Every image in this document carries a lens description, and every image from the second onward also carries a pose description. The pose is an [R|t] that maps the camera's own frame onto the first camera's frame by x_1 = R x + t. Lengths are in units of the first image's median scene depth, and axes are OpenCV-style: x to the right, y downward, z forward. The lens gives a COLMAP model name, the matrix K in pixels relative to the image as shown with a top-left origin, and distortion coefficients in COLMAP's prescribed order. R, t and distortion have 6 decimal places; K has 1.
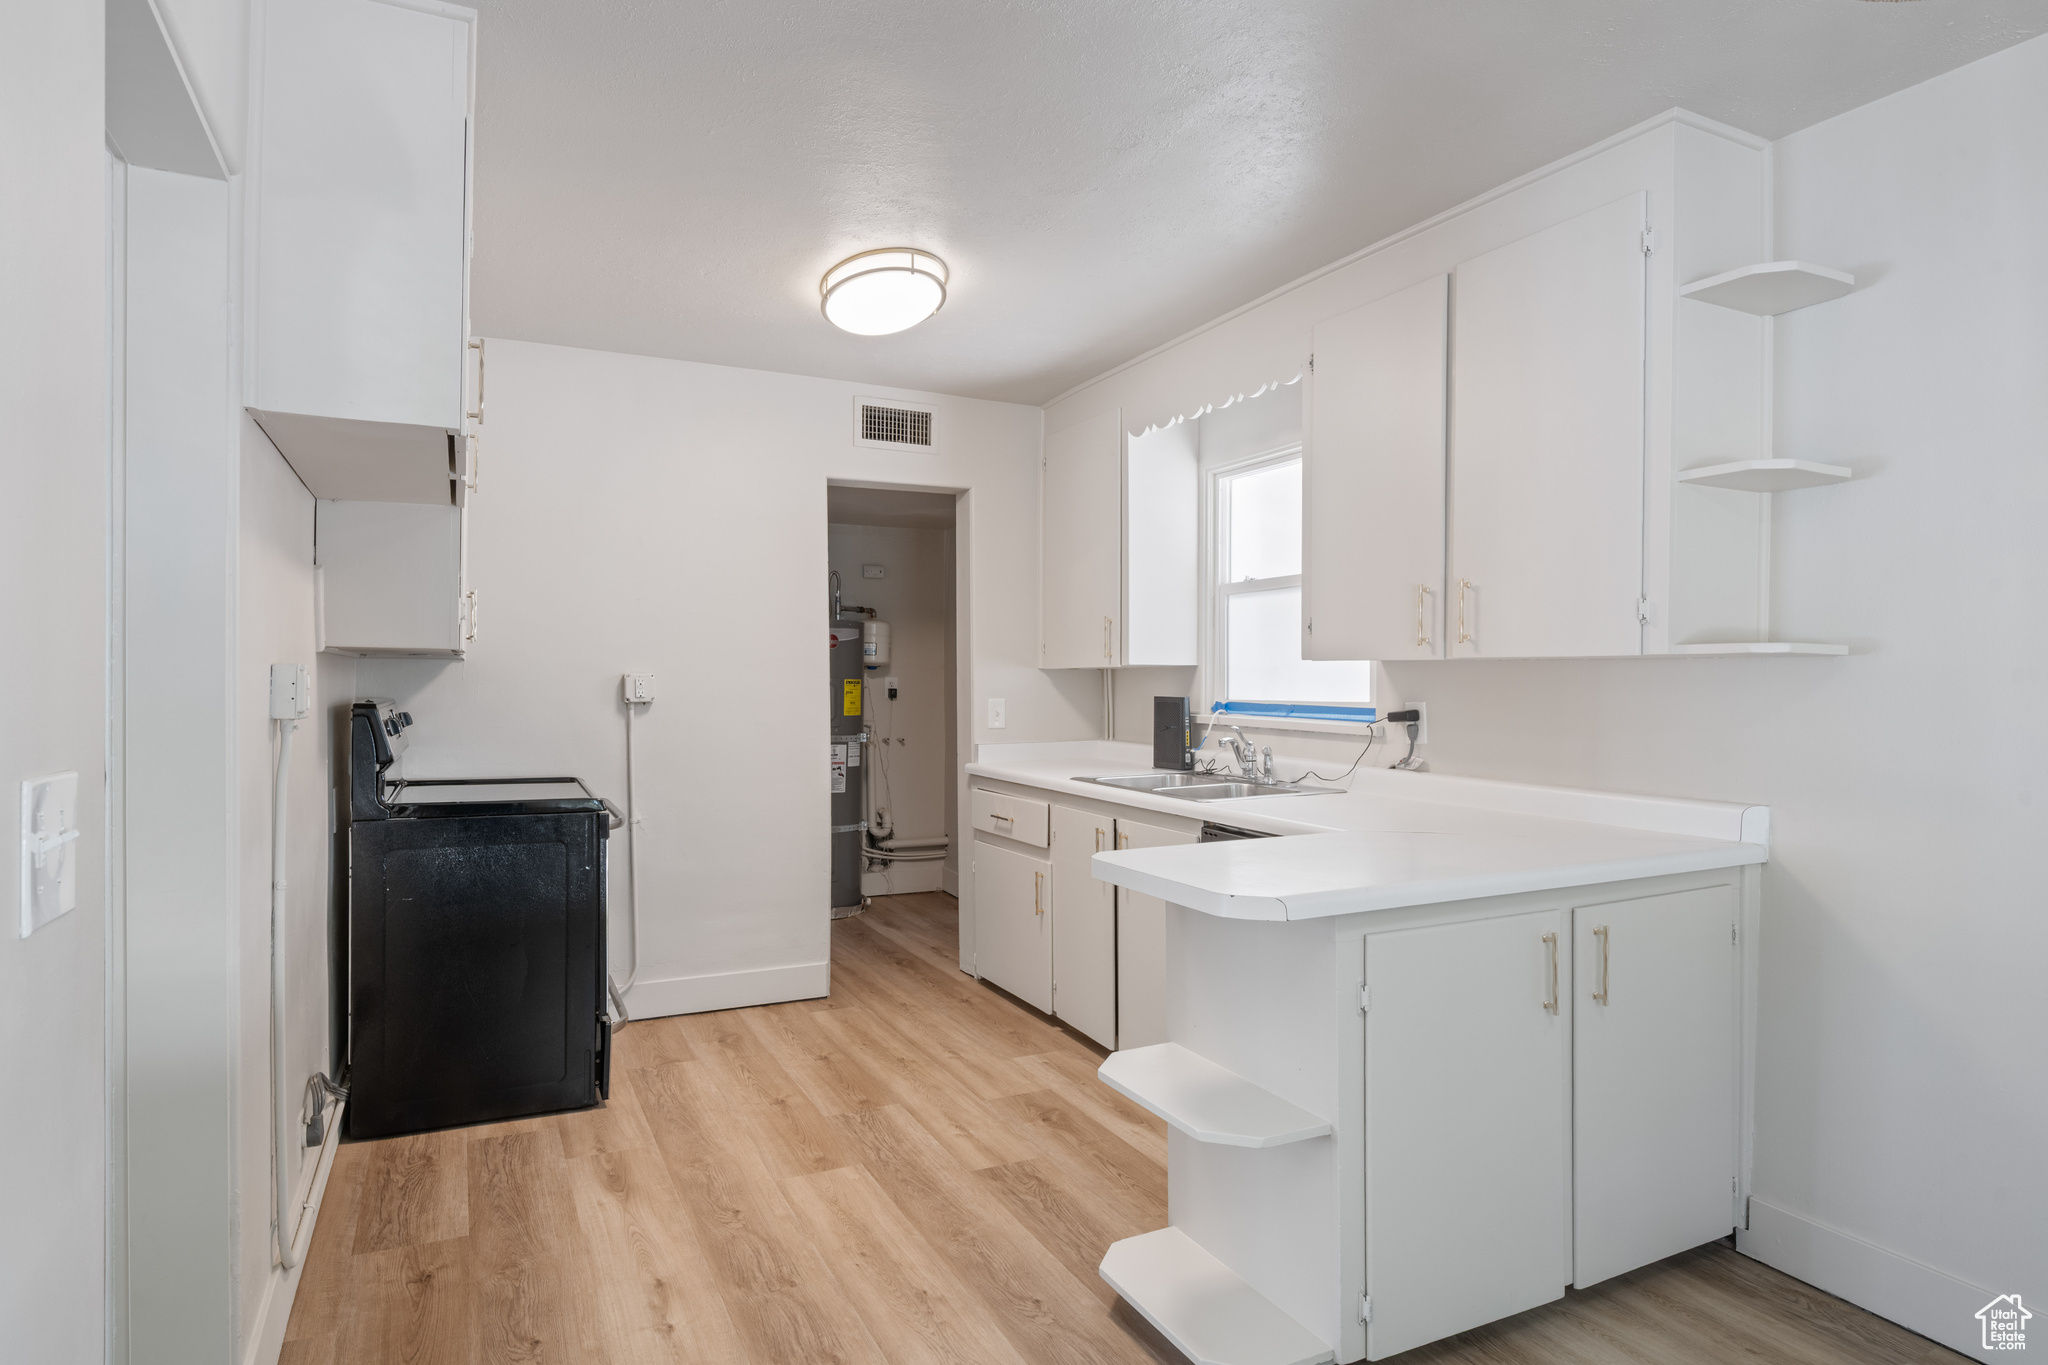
lens RADIAL K [[1165.3, 0, 1014.9], [0, 1165.3, 681.1], [0, 0, 1]] dist [-0.004007, 0.000022]
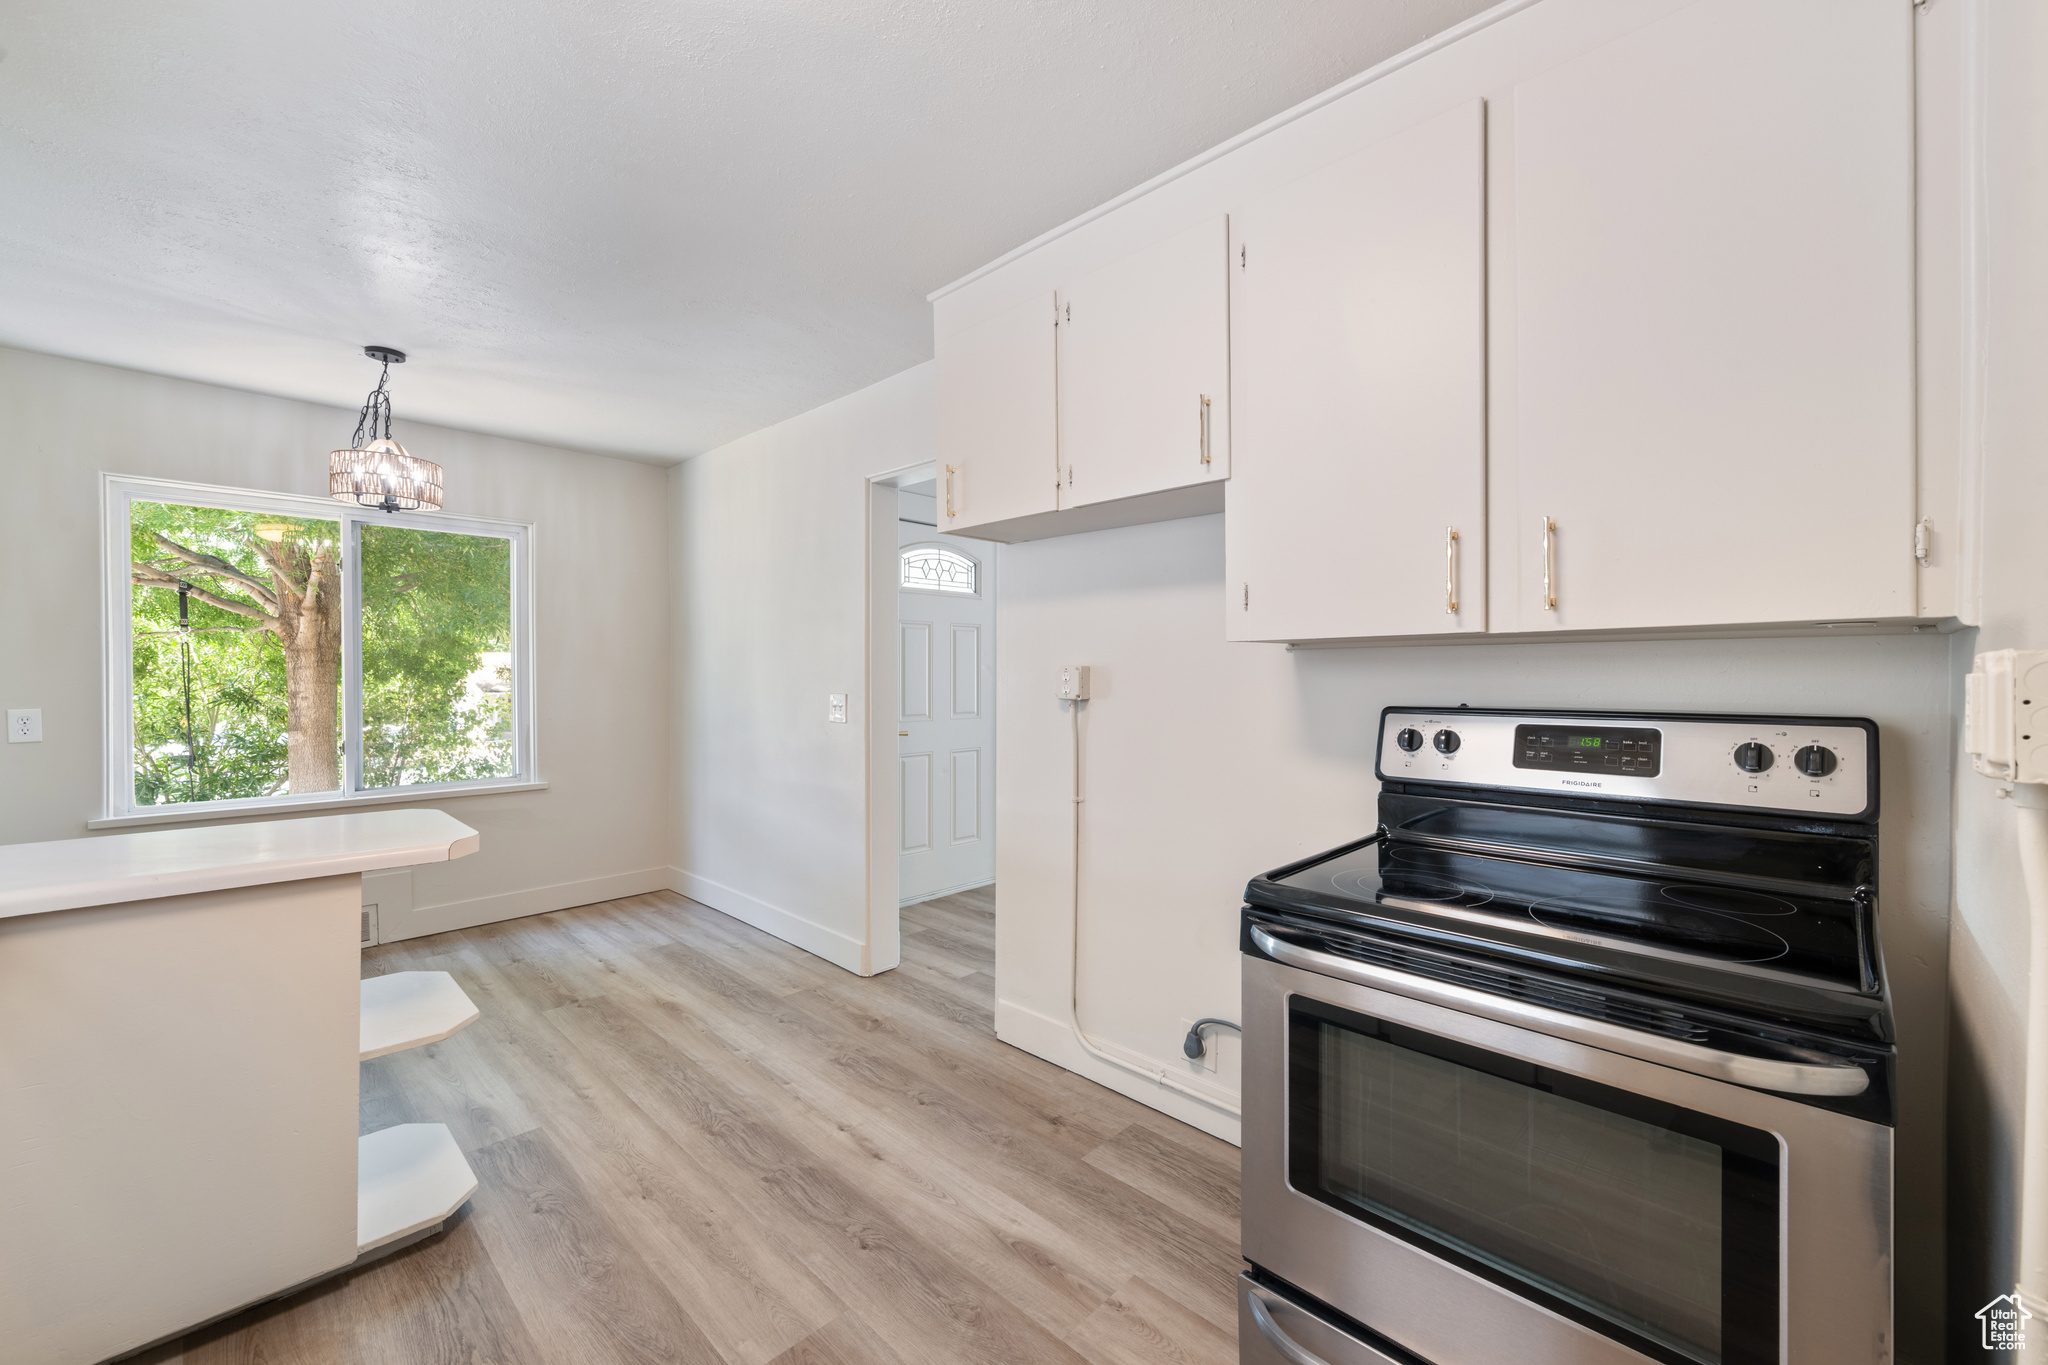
lens RADIAL K [[822.1, 0, 1037.3], [0, 822.1, 704.6], [0, 0, 1]] dist [-0.007293, 0.000155]
pose [[-0.937383, 0.009789, -0.348163, -0.148927], [-0.004105, 0.999225, 0.039145, -0.003238], [0.348276, 0.038123, -0.936616, 1.692926]]
